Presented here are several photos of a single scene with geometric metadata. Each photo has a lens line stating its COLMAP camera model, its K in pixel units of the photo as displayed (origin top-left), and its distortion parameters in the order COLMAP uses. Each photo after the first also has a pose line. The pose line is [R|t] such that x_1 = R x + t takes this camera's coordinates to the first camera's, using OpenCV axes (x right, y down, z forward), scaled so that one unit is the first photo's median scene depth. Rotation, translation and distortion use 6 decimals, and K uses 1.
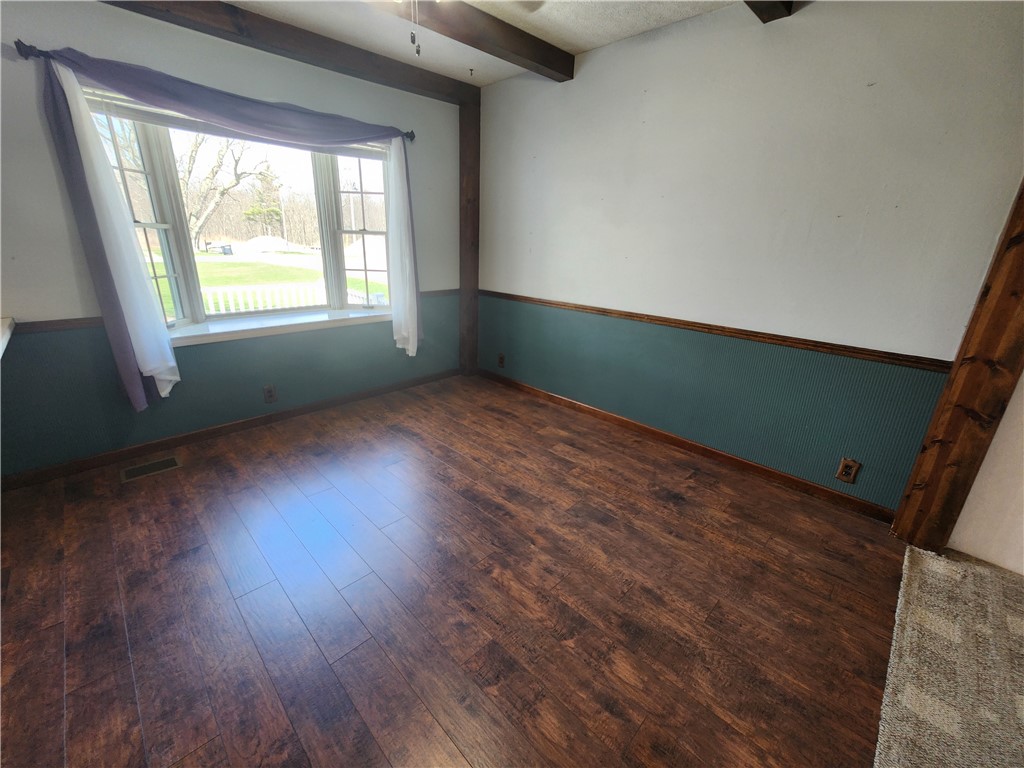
lens RADIAL K [[420.8, 0, 509.7], [0, 420.8, 378.0], [0, 0, 1]] dist [-0.000861, 0.000390]
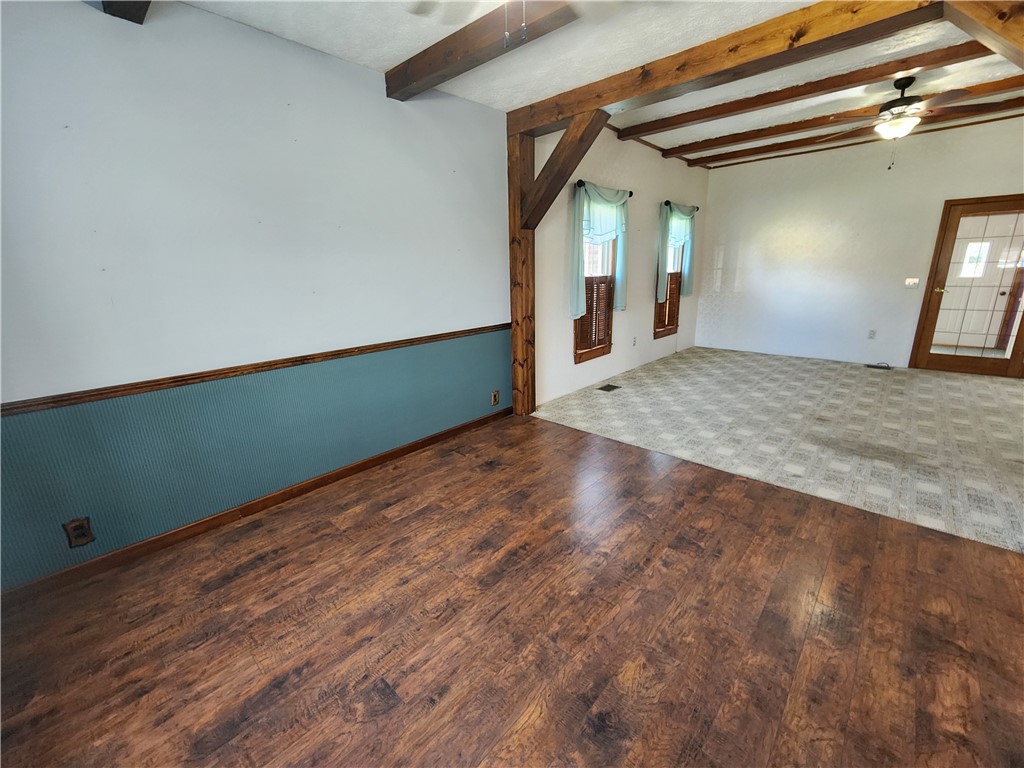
lens RADIAL K [[423.8, 0, 510.3], [0, 423.8, 379.8], [0, 0, 1]] dist [-0.000690, -0.000017]
pose [[-0.036794, -0.285276, 0.957739, -0.748921], [0.335435, 0.899259, 0.280744, -0.280590], [-0.941345, 0.331589, 0.062604, 0.750955]]
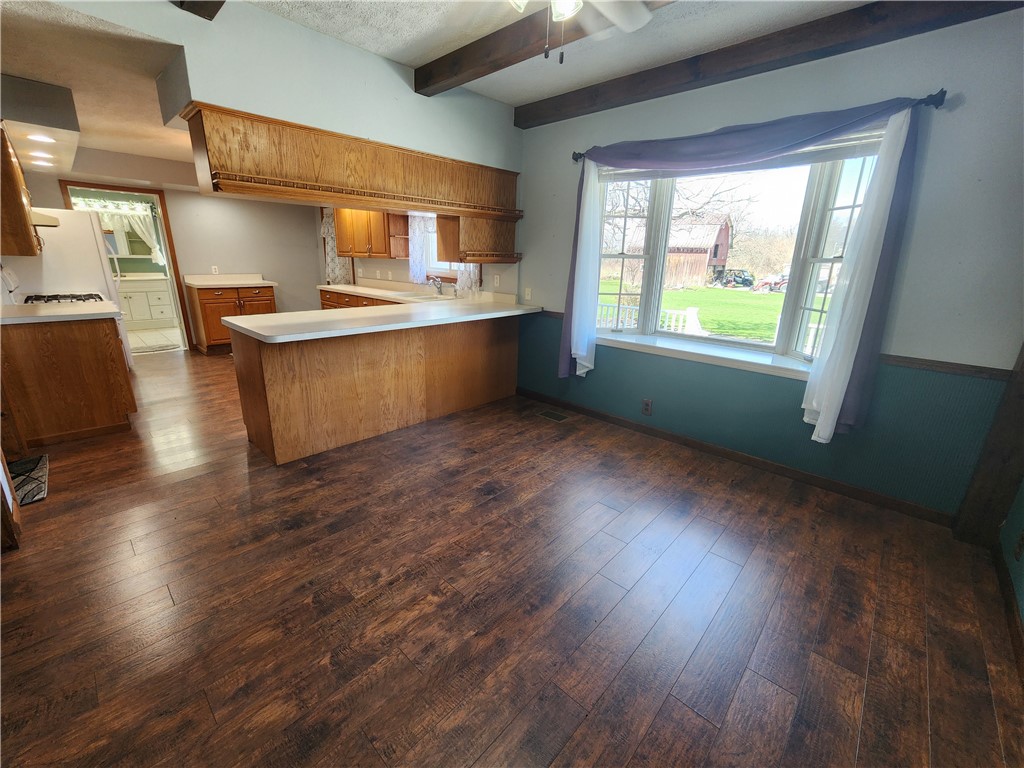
lens RADIAL K [[420.8, 0, 509.7], [0, 420.8, 378.0], [0, 0, 1]] dist [-0.000861, 0.000390]
pose [[0.032629, 0.248740, -0.968021, 0.567158], [-0.338262, 0.914128, 0.223490, -0.193979], [0.940486, 0.320153, 0.113966, 0.660861]]
